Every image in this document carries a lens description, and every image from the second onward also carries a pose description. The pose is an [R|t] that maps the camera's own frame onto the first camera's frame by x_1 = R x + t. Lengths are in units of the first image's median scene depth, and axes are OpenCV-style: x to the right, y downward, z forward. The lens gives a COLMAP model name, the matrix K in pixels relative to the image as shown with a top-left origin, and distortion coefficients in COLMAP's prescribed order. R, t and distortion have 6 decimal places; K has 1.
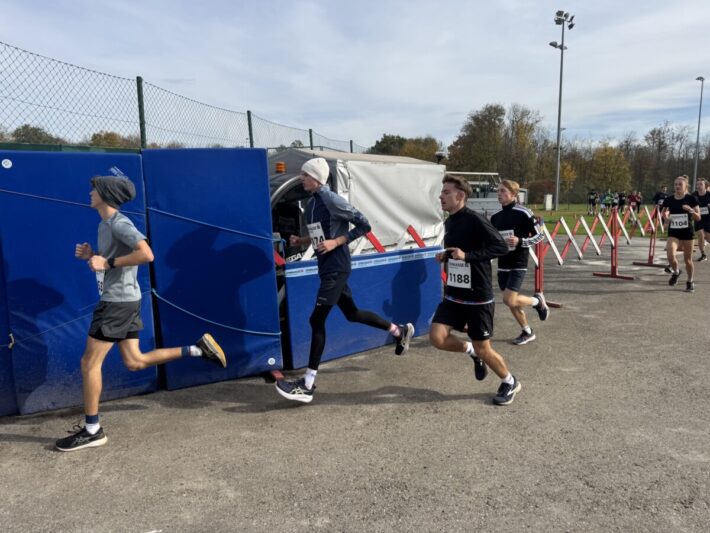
lens RADIAL K [[498.1, 0, 350.7], [0, 498.1, 263.0], [0, 0, 1]] dist [0.050056, -0.051372]
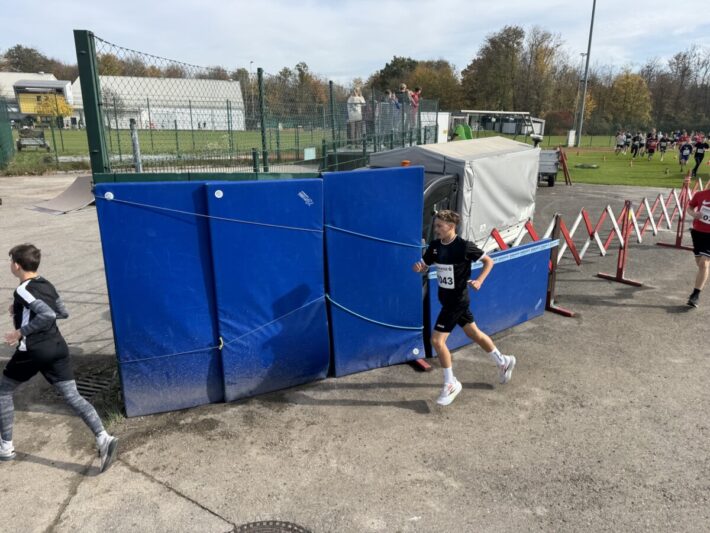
lens RADIAL K [[498.1, 0, 349.6], [0, 498.1, 266.2], [0, 0, 1]] dist [0.050056, -0.051372]
pose [[0.999970, 0.007064, -0.003166, -0.266794], [-0.006507, 0.988598, 0.150440, -0.143580], [0.004193, -0.150415, 0.988614, -0.087850]]
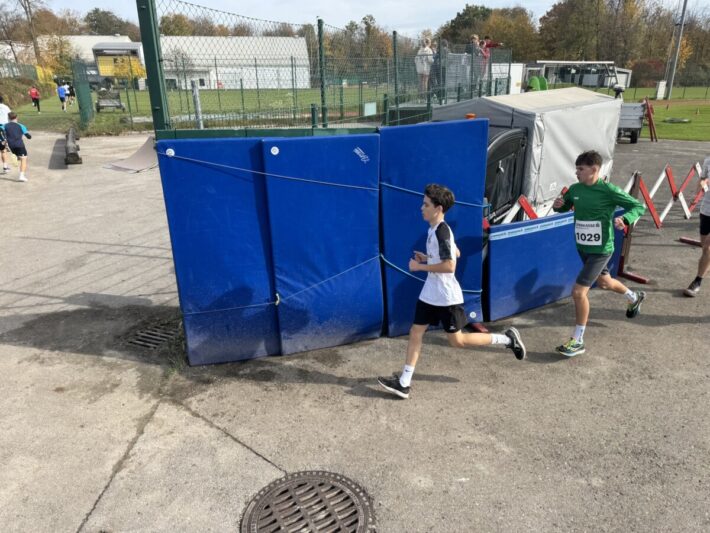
lens RADIAL K [[498.1, 0, 351.4], [0, 498.1, 266.8], [0, 0, 1]] dist [0.050056, -0.051372]
pose [[0.991869, 0.031487, -0.123309, -0.254149], [-0.002502, 0.973548, 0.228467, -0.138209], [0.127241, -0.226301, 0.965711, -0.075355]]
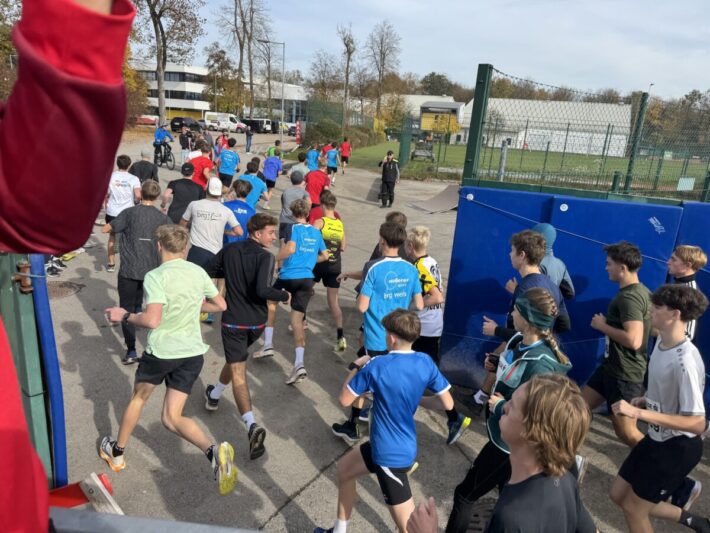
lens RADIAL K [[498.1, 0, 350.8], [0, 498.1, 268.8], [0, 0, 1]] dist [0.050056, -0.051372]
pose [[0.766051, 0.222869, -0.602905, -0.217284], [-0.150441, 0.974080, 0.168926, -0.125049], [0.624926, -0.038704, 0.779724, -0.182654]]
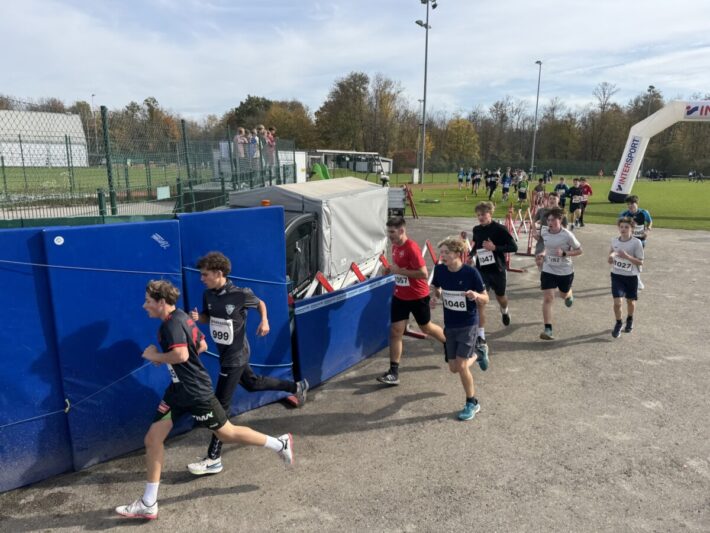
lens RADIAL K [[498.1, 0, 347.3], [0, 498.1, 269.5], [0, 0, 1]] dist [0.050056, -0.051372]
pose [[0.965513, -0.046105, 0.256239, -0.262596], [0.023661, 0.995661, 0.089995, -0.150051], [-0.259276, -0.080829, 0.962415, -0.100932]]
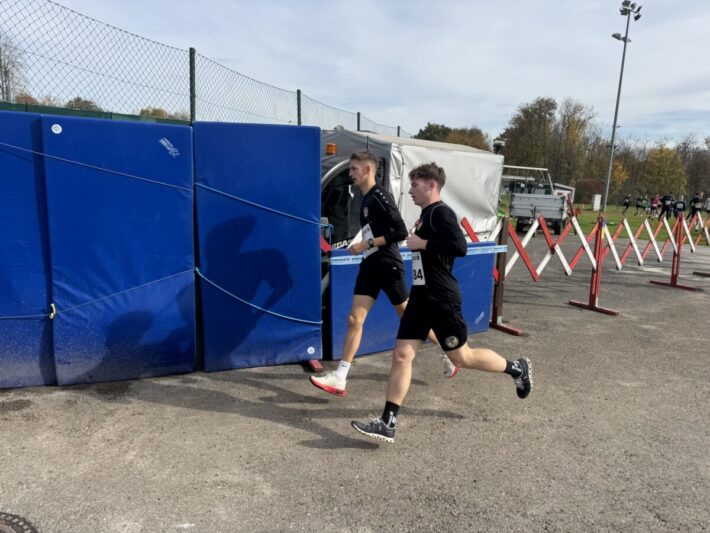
lens RADIAL K [[498.1, 0, 352.9], [0, 498.1, 267.4], [0, 0, 1]] dist [0.050056, -0.051372]
pose [[0.995812, 0.066883, -0.062329, -0.025321], [-0.064801, 0.997290, 0.034839, -0.001230], [0.064490, -0.030654, 0.997447, 0.043797]]
